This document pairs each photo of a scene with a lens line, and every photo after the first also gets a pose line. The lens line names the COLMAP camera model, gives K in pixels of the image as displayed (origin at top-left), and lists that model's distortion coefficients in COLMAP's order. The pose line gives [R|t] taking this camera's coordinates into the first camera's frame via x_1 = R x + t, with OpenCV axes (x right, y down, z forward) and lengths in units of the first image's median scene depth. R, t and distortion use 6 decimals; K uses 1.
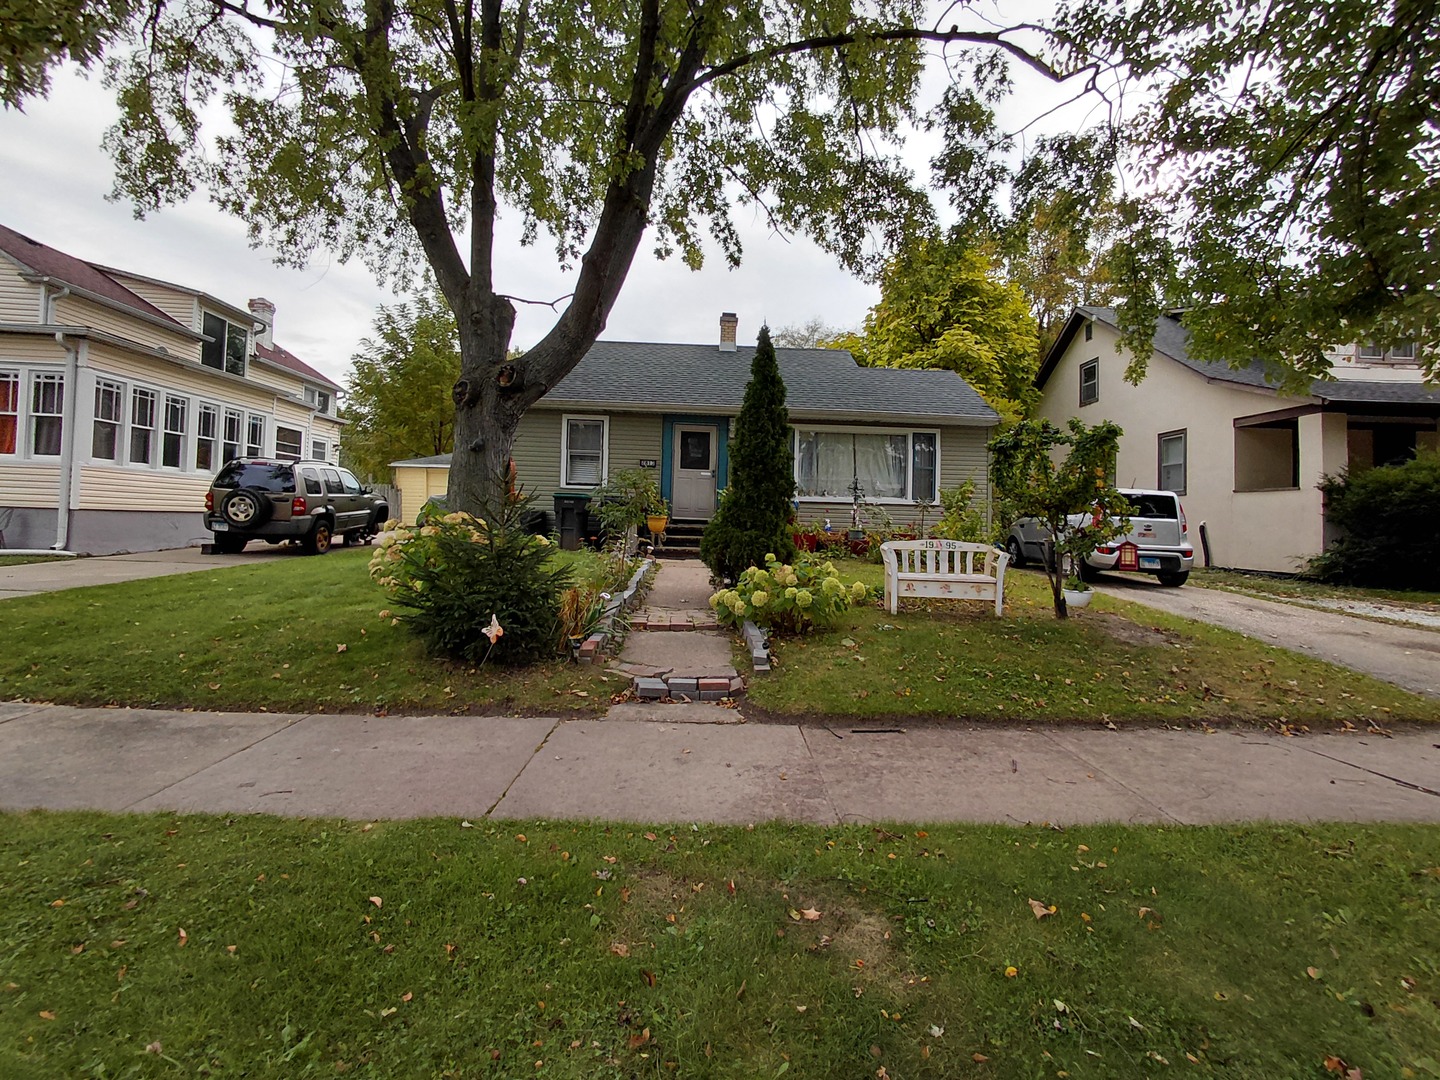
lens RADIAL K [[660.0, 0, 721.4], [0, 660.0, 495.6], [0, 0, 1]] dist [-0.026617, -0.000013]
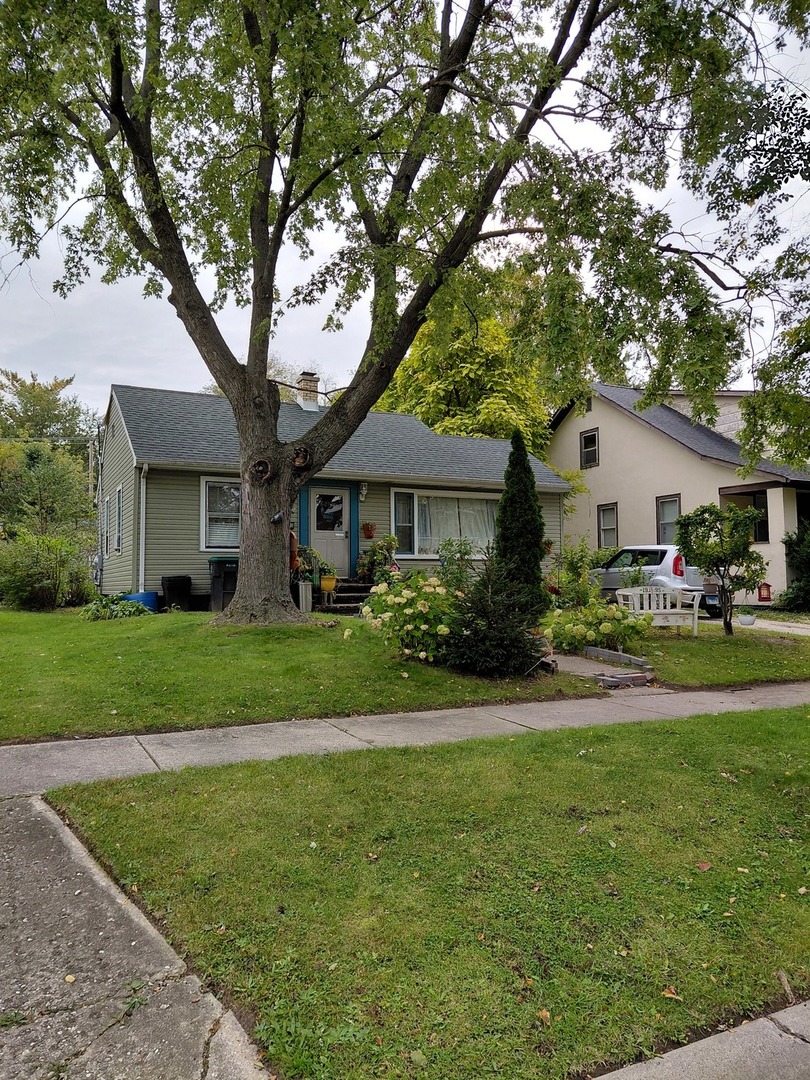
lens RADIAL K [[778.5, 0, 405.0], [0, 778.5, 540.0], [0, 0, 1]] dist [0.000644, 0.000090]
pose [[0.917679, -0.011707, 0.397151, -0.468575], [0.014734, 0.999881, -0.004572, -0.020436], [-0.397050, 0.010047, 0.917742, -0.203987]]
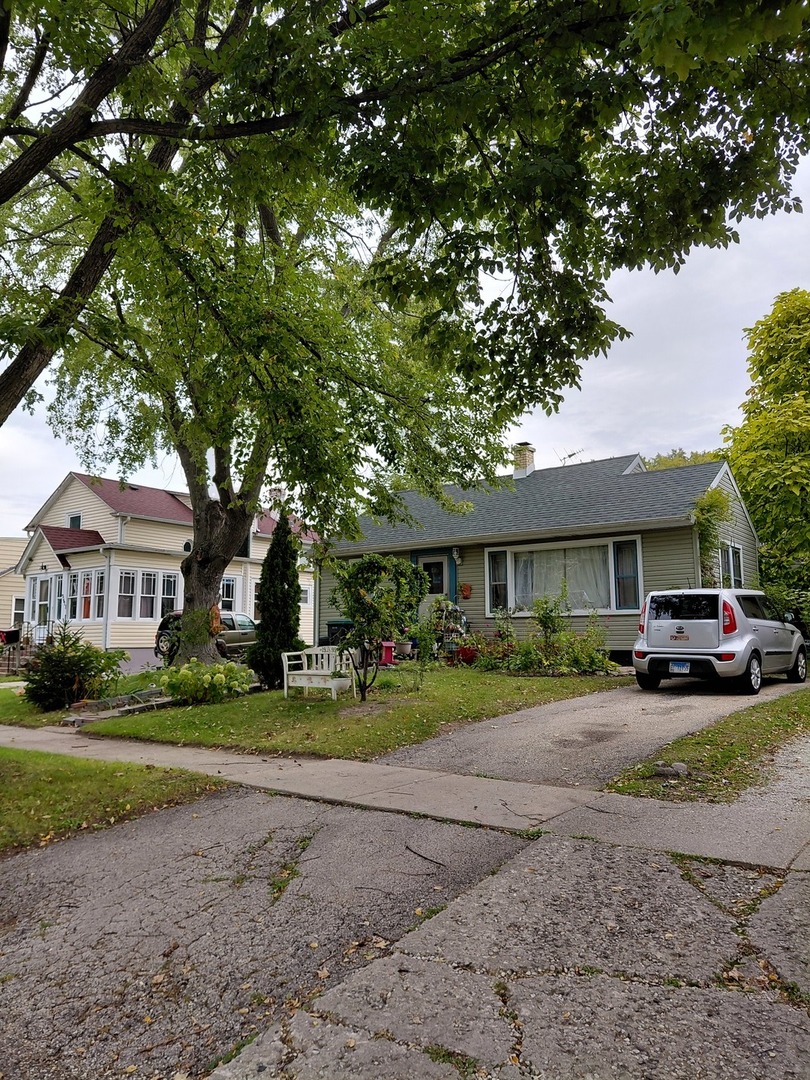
lens RADIAL K [[778.5, 0, 405.0], [0, 778.5, 540.0], [0, 0, 1]] dist [0.000644, 0.000090]
pose [[0.757624, -0.117683, -0.641994, 0.852109], [0.053791, 0.991523, -0.118275, 0.025176], [0.650471, 0.055074, 0.757532, -0.099086]]
